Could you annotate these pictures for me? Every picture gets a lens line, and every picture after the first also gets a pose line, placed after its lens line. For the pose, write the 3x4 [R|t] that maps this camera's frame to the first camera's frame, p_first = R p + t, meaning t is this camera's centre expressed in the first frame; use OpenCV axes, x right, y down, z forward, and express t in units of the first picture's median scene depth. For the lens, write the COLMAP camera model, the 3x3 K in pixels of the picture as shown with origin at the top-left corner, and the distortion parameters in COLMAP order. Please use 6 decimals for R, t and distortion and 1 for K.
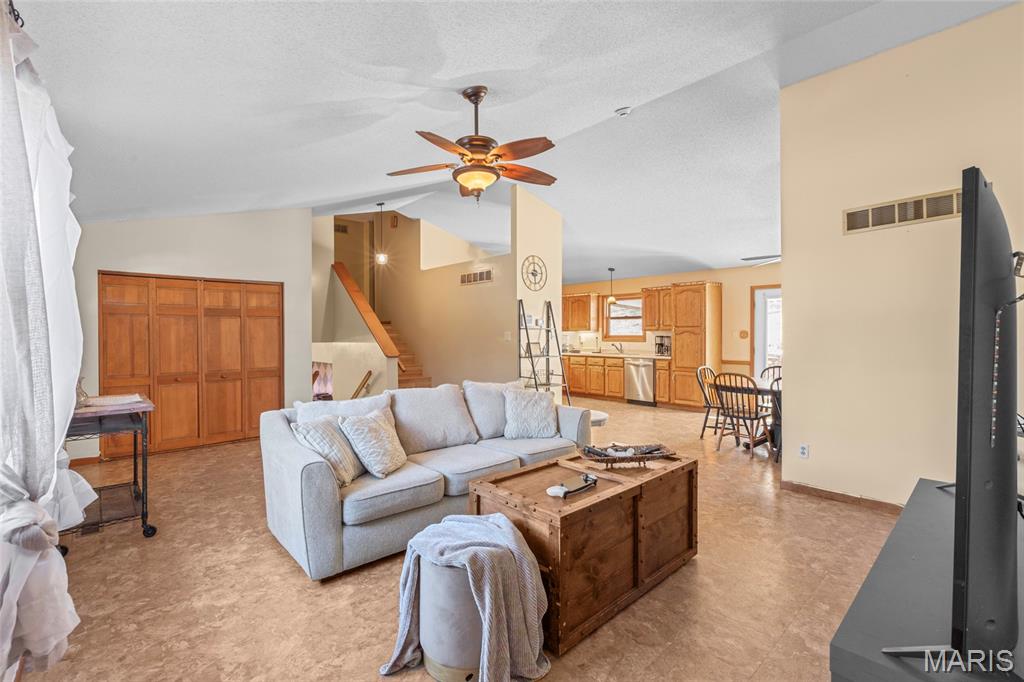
lens RADIAL K [[451.9, 0, 510.3], [0, 451.9, 339.3], [0, 0, 1]] dist [0.000317, -0.000756]
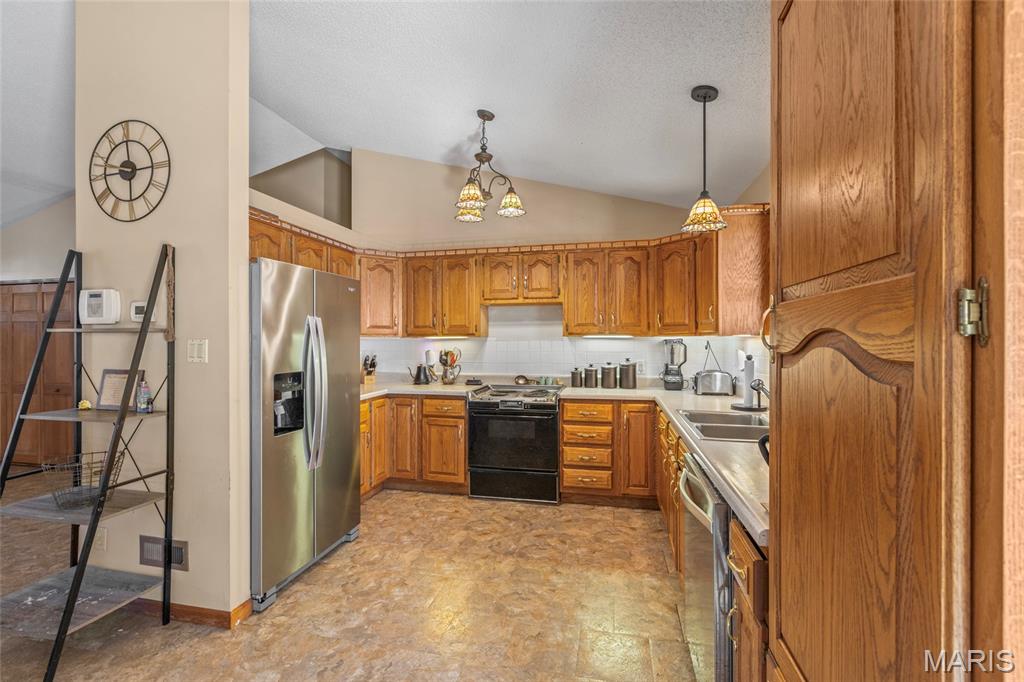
lens RADIAL K [[451.9, 0, 511.2], [0, 451.9, 337.8], [0, 0, 1]] dist [0.000317, -0.000756]
pose [[0.571565, -0.001081, -0.820556, 0.496462], [-0.008969, 0.999931, -0.007565, -0.017481], [0.820508, 0.011683, 0.571516, 1.023728]]
